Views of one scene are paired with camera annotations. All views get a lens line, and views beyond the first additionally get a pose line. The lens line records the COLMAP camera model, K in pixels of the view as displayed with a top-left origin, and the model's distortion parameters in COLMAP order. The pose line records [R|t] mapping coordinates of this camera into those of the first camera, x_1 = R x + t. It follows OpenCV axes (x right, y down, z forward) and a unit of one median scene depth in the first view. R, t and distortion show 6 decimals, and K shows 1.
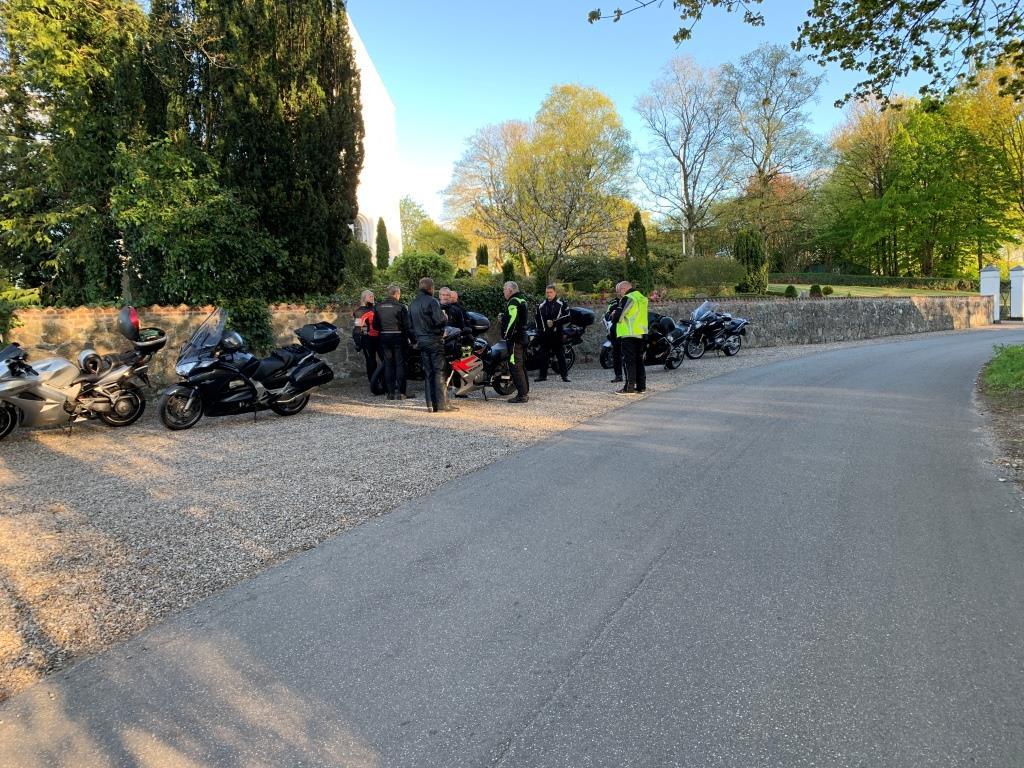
lens RADIAL K [[773.7, 0, 512.0], [0, 773.7, 384.0], [0, 0, 1]] dist [0.140633, -0.319511]
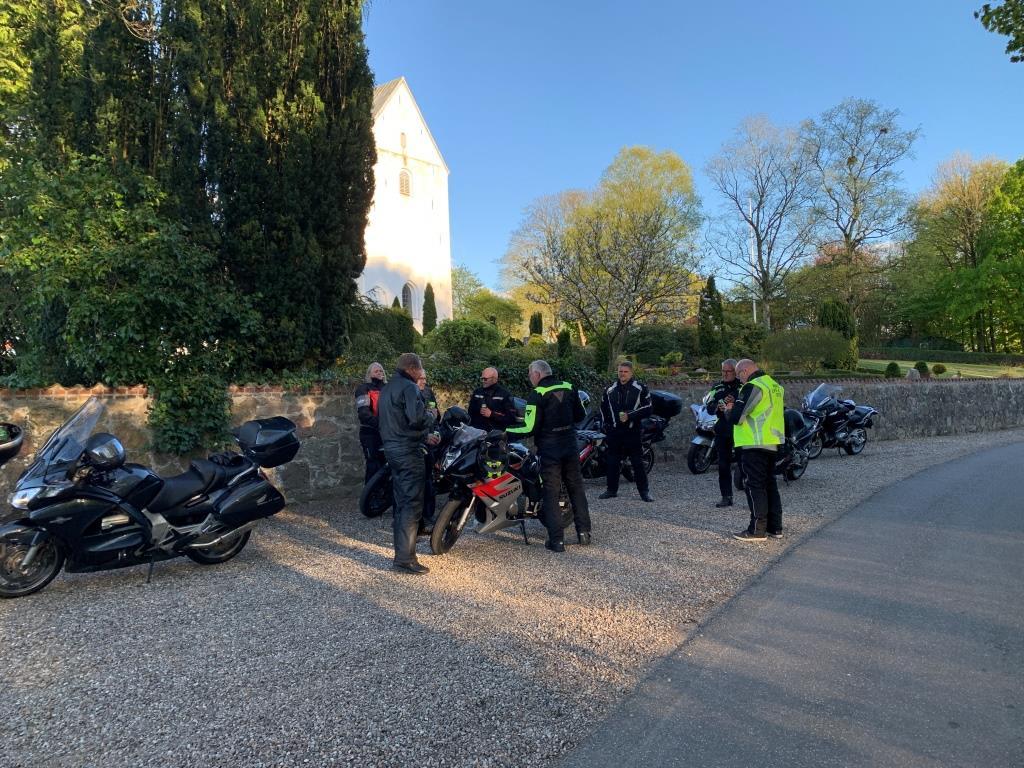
lens RADIAL K [[773.7, 0, 512.0], [0, 773.7, 384.0], [0, 0, 1]] dist [0.140633, -0.319511]
pose [[0.997379, 0.016087, -0.070542, -0.001107], [-0.022247, 0.995923, -0.087426, -0.024734], [0.068848, 0.088767, 0.993670, 0.167609]]
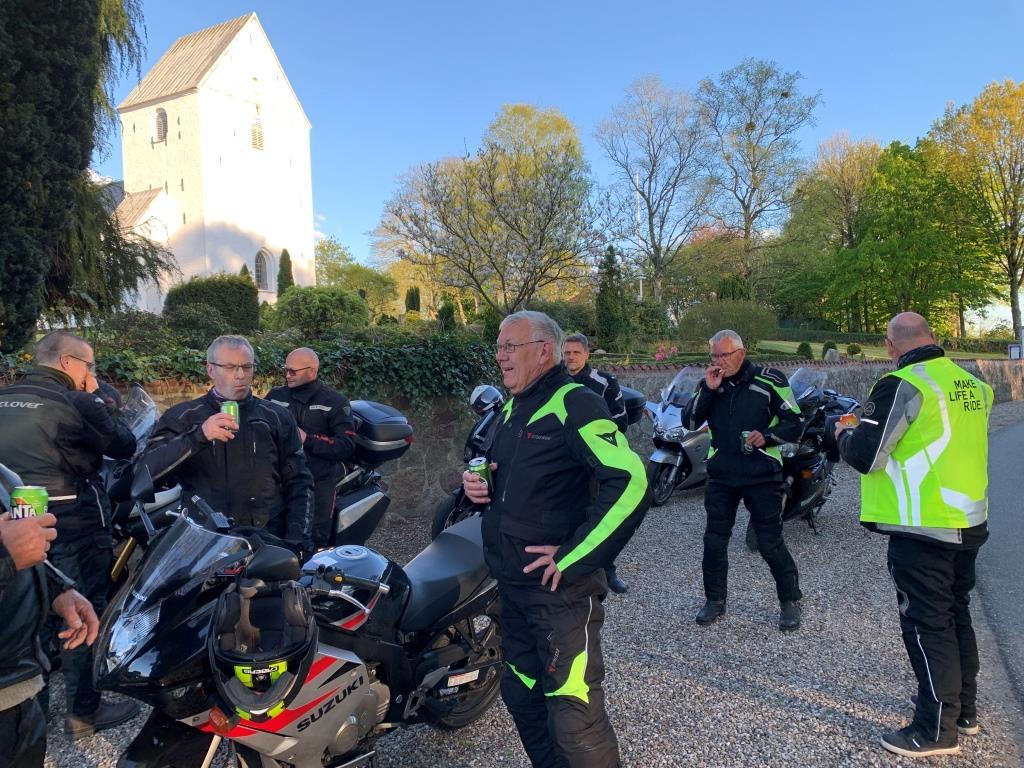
lens RADIAL K [[773.7, 0, 512.0], [0, 773.7, 384.0], [0, 0, 1]] dist [0.140633, -0.319511]
pose [[0.996212, 0.009553, 0.086427, -0.007794], [-0.003851, 0.997818, -0.065906, -0.044306], [-0.086868, 0.065324, 0.994076, 0.356307]]
